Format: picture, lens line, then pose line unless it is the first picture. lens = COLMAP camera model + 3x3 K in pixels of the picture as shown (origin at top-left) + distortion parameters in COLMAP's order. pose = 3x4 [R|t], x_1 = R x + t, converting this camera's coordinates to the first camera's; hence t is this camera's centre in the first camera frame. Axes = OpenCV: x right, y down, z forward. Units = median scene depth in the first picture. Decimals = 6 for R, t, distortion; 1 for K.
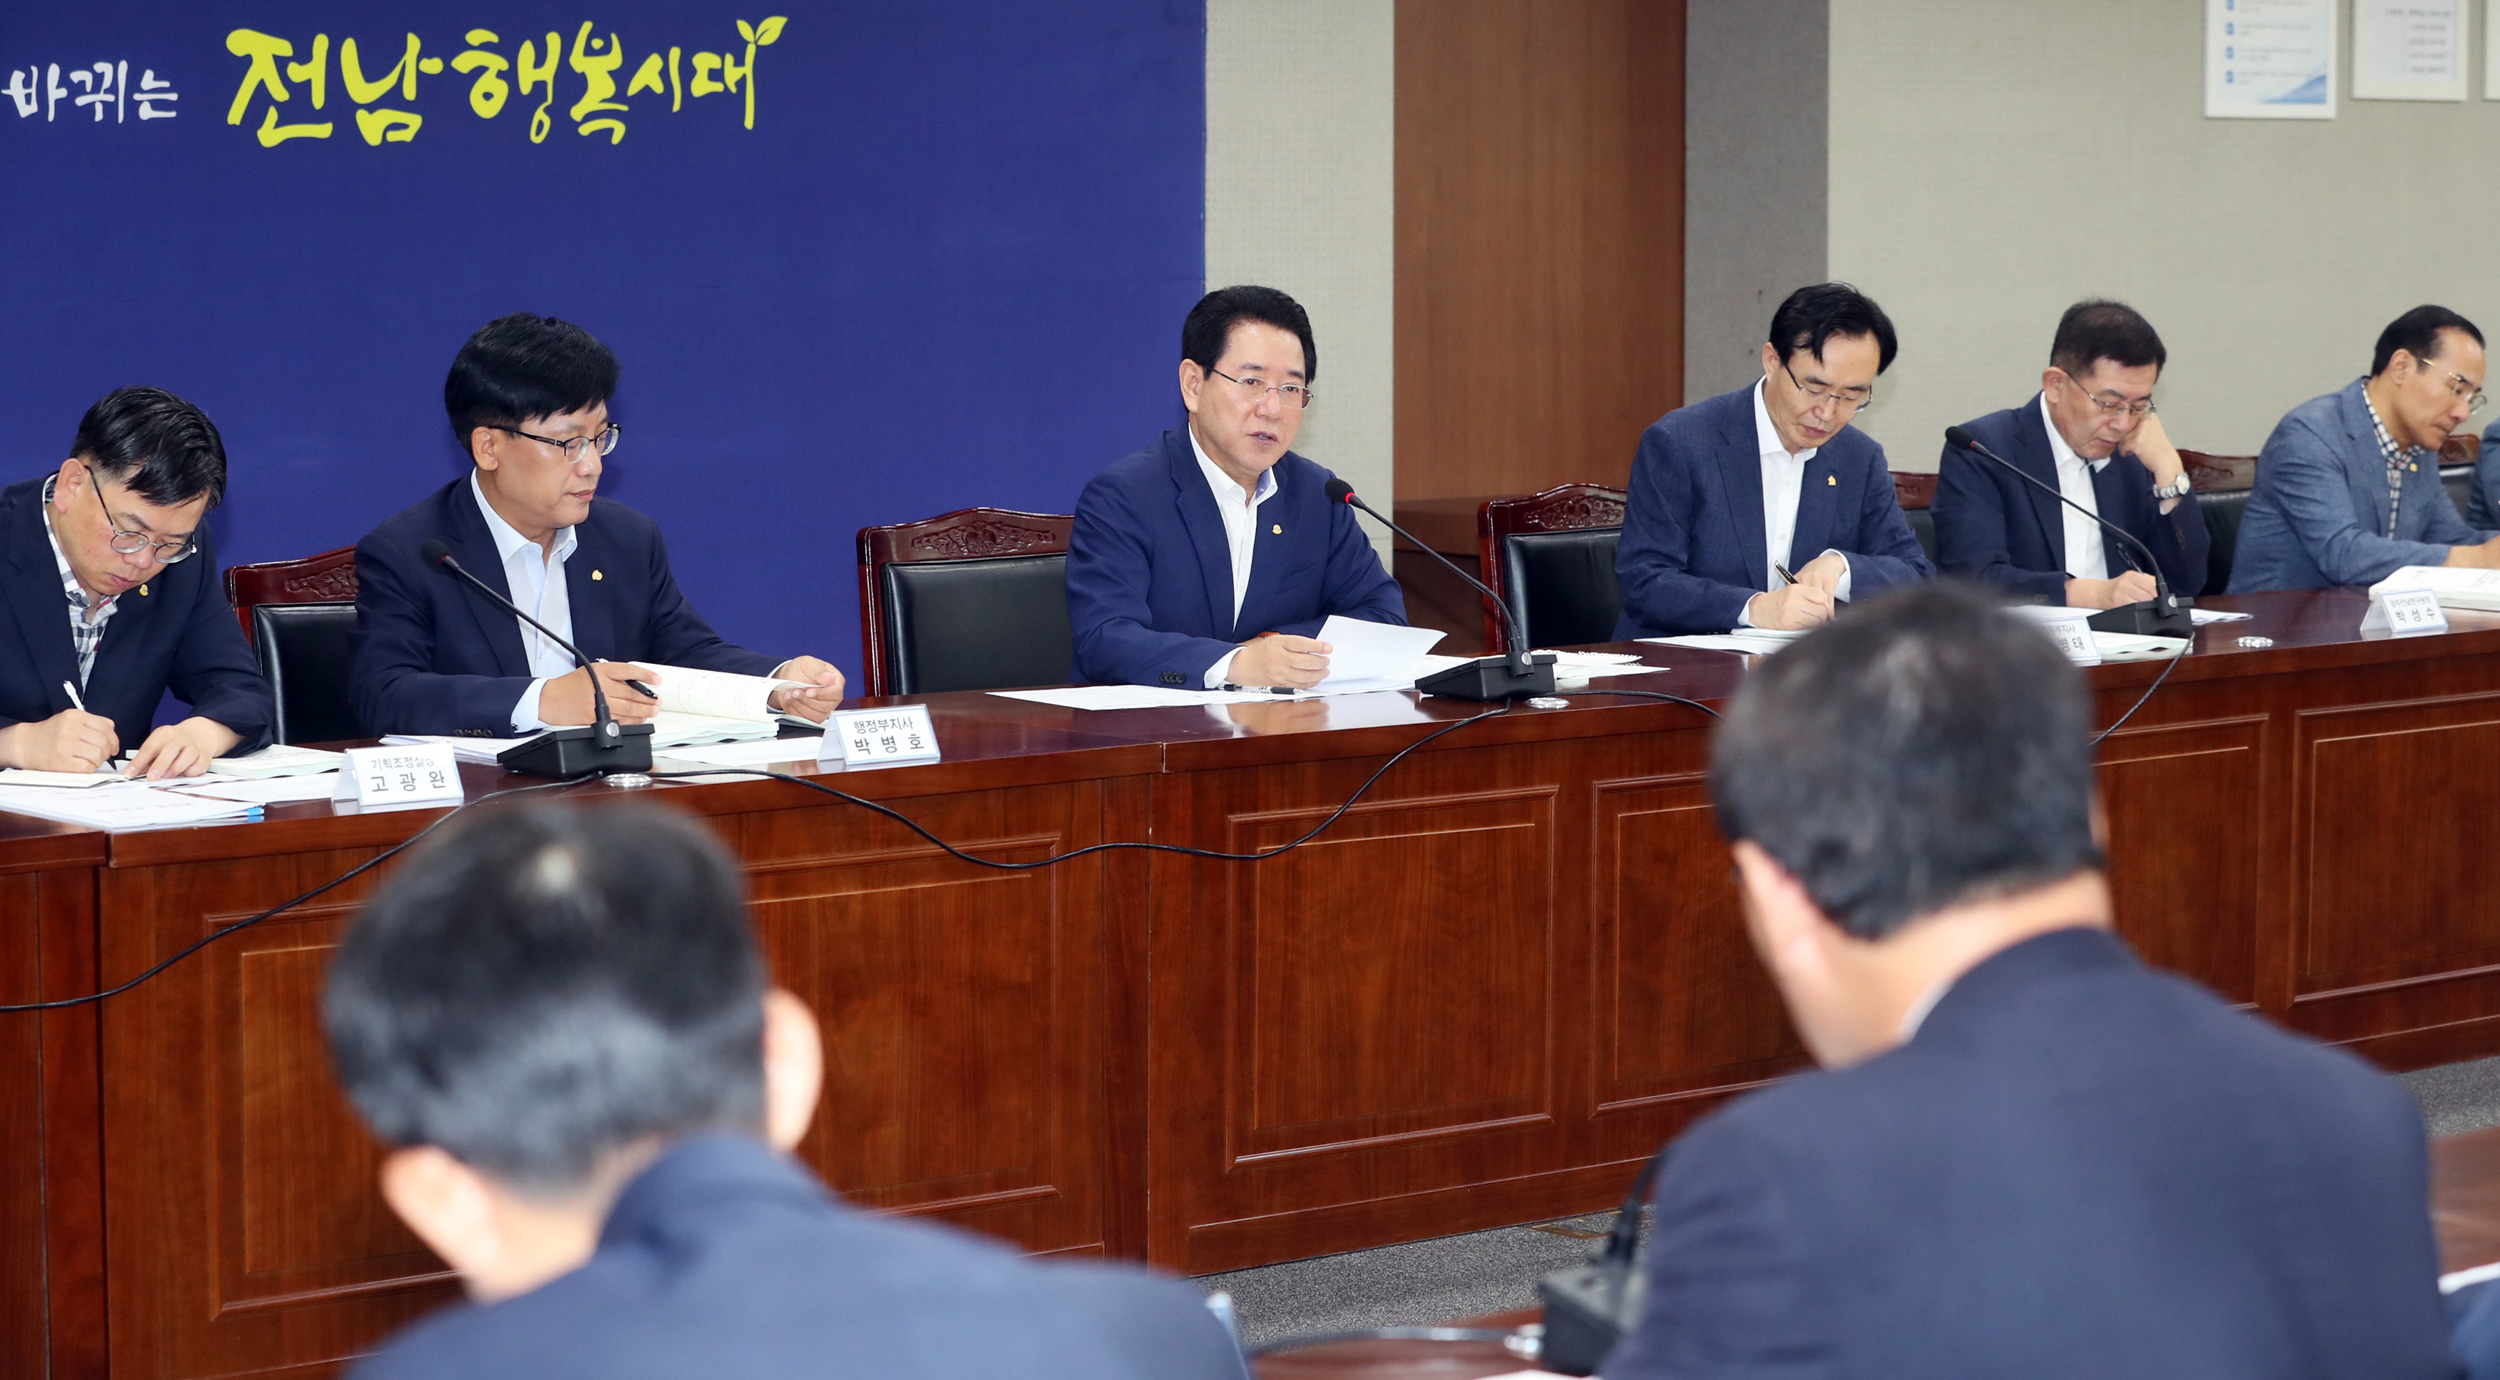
lens RADIAL K [[5867.0, 0, 1250.0], [0, 5867.0, 690.0], [0, 0, 1]] dist [-0.068221, -0.102984]
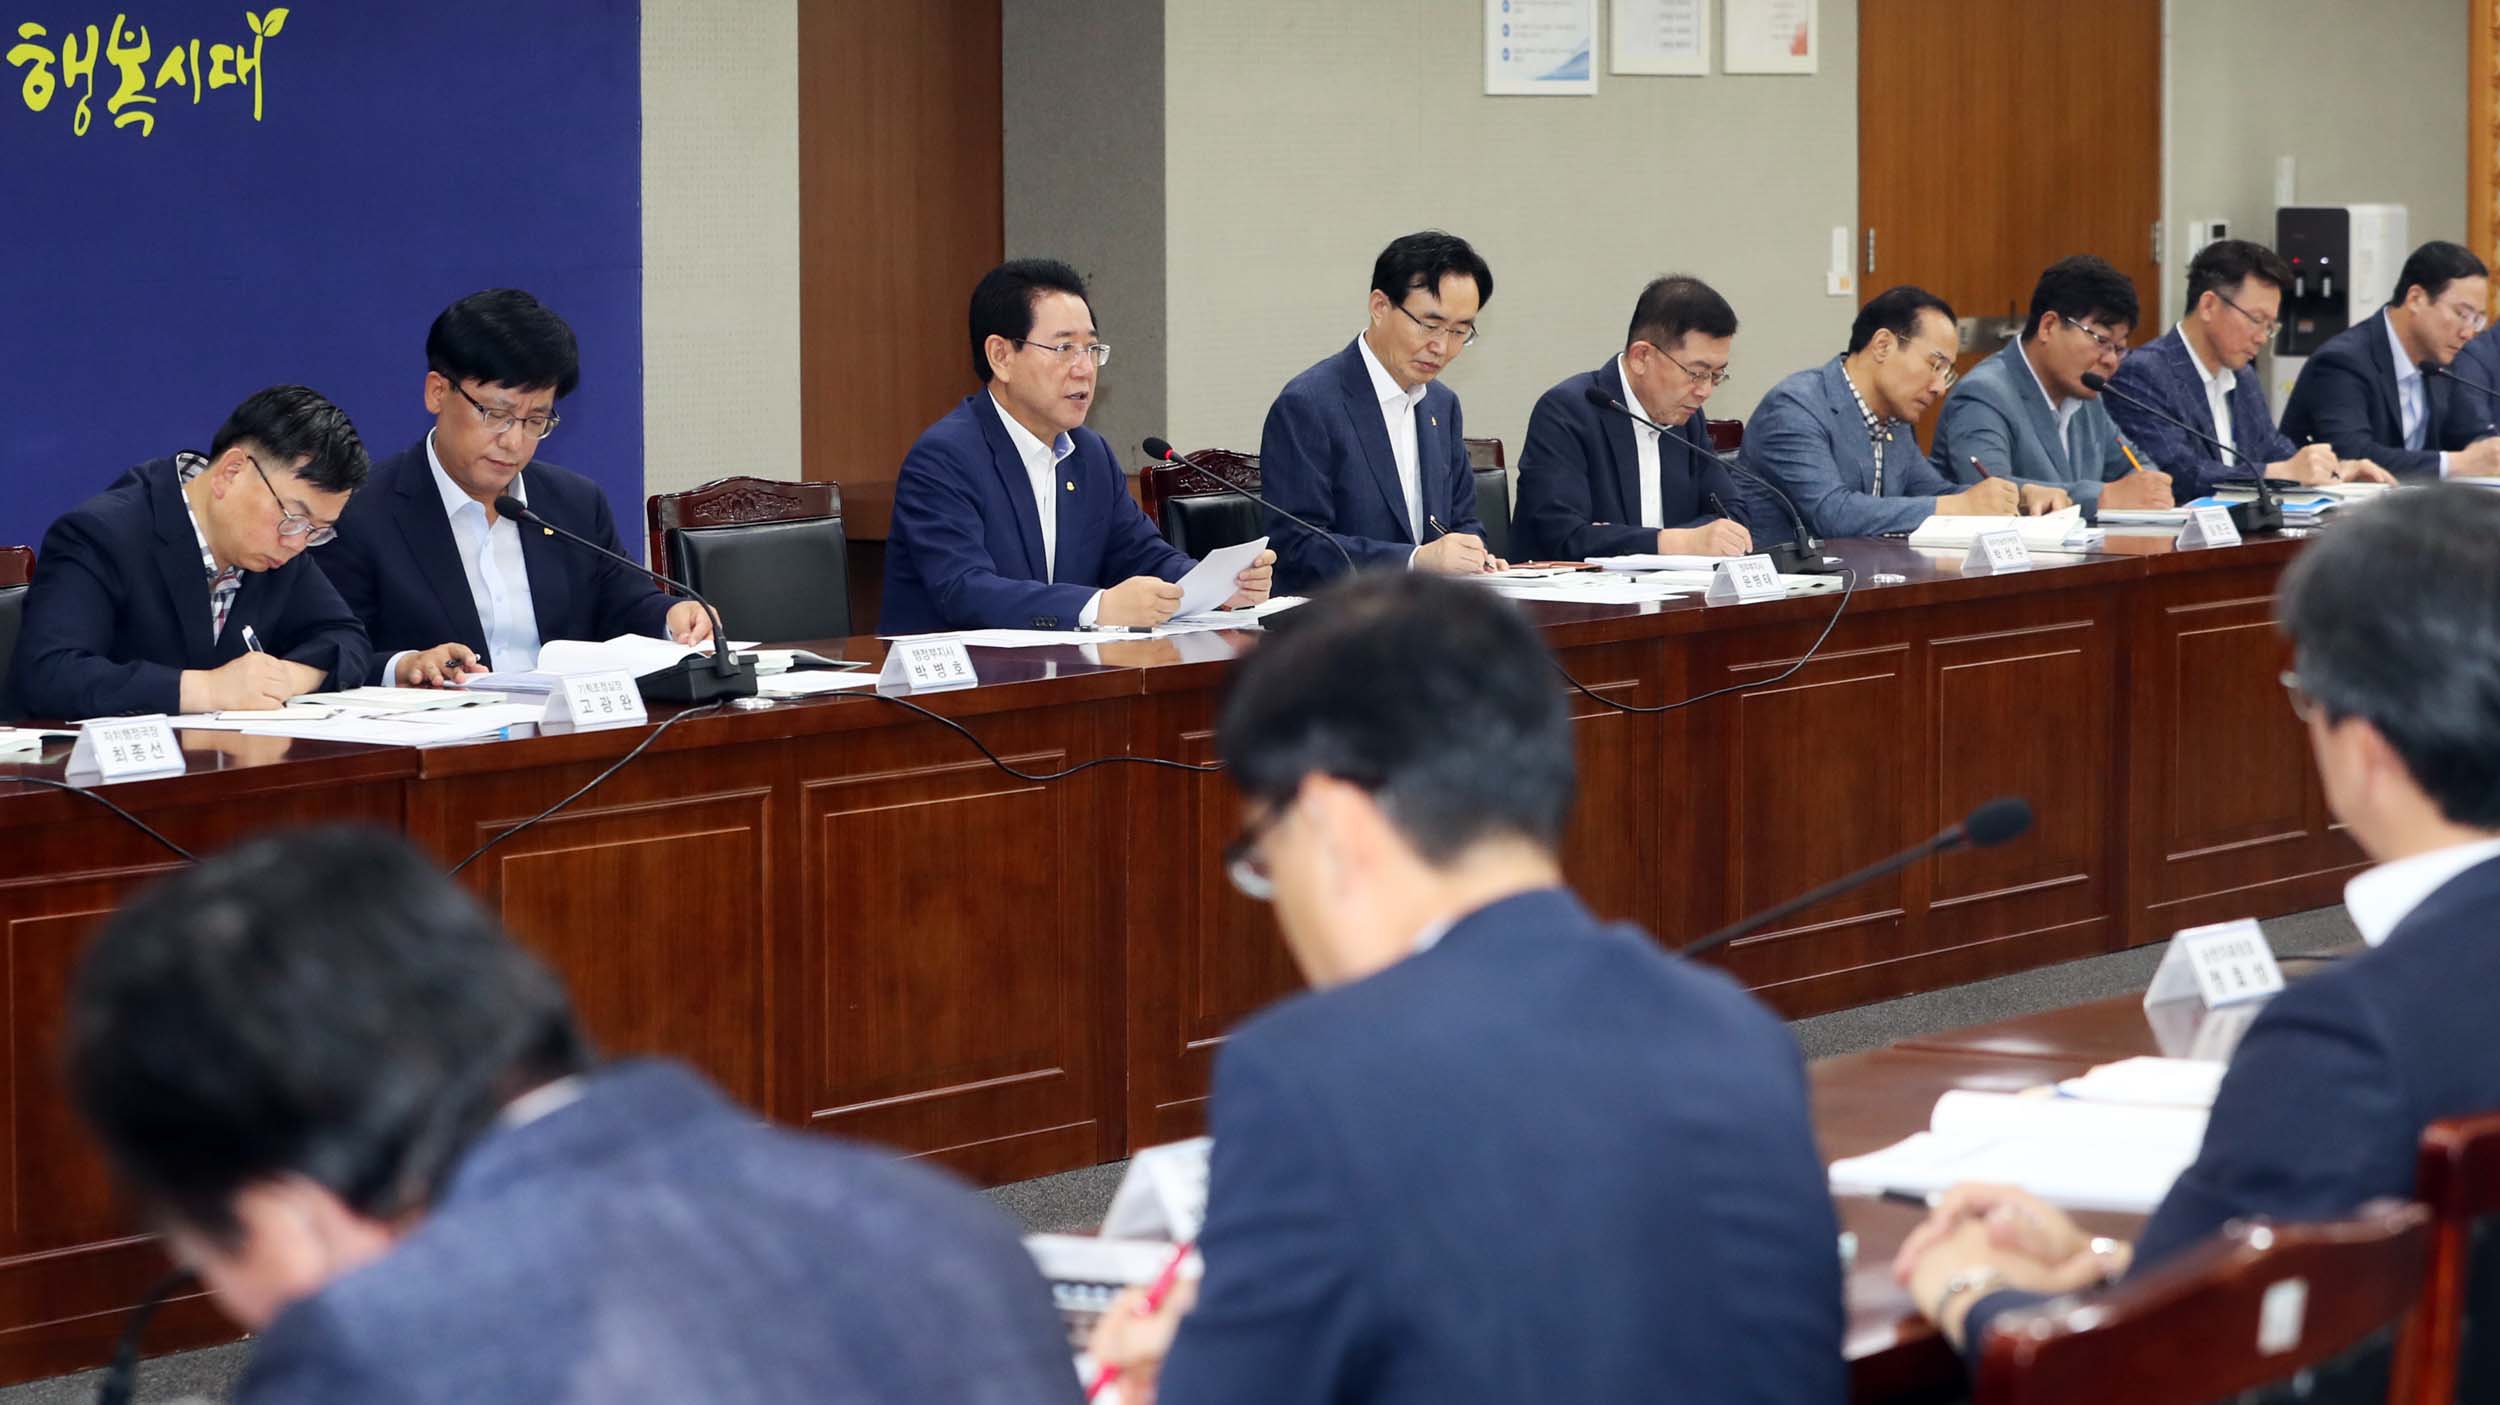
lens RADIAL K [[6181.2, 0, 1250.0], [0, 6181.2, 702.5], [0, 0, 1]] dist [0.078993, -0.018255]
pose [[0.987087, -0.024842, 0.158249, -0.094242], [0.024891, 0.999689, 0.001671, 0.007365], [-0.158241, 0.002289, 0.987398, -0.085320]]
